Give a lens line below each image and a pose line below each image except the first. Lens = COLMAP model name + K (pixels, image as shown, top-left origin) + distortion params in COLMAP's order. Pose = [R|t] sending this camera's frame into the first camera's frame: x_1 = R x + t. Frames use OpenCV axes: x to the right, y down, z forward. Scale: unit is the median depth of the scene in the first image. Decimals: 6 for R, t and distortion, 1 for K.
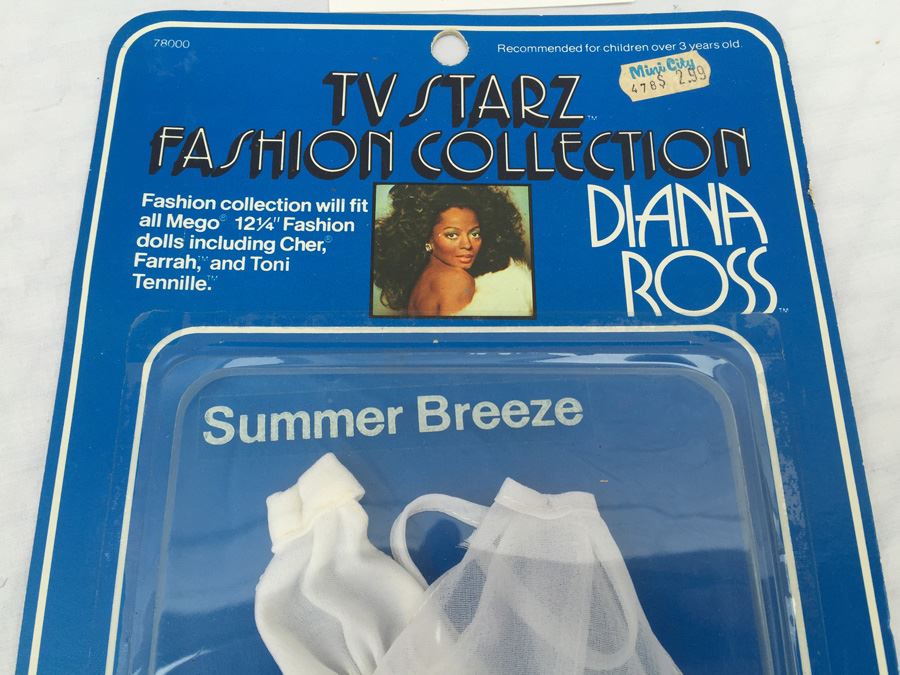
lens RADIAL K [[763.6, 0, 448.7], [0, 763.6, 340.6], [0, 0, 1]] dist [0.054975, -0.058510]
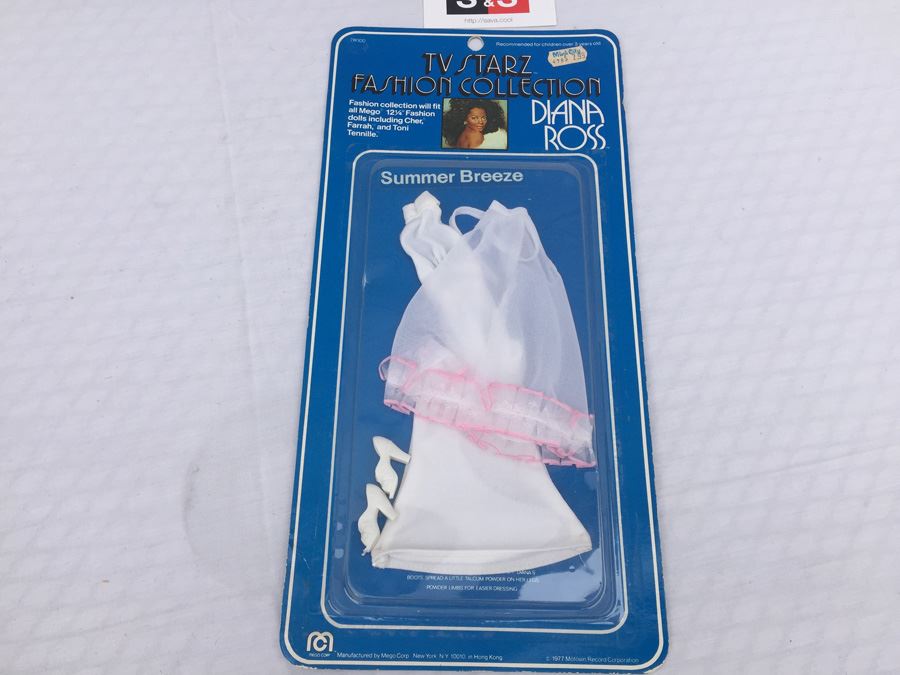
lens RADIAL K [[763.6, 0, 448.5], [0, 763.6, 338.2], [0, 0, 1]] dist [0.054975, -0.058510]
pose [[0.999361, 0.021970, -0.028190, 0.004741], [-0.023046, 0.998995, -0.038435, 0.664619], [0.027317, 0.039060, 0.998863, -1.427210]]
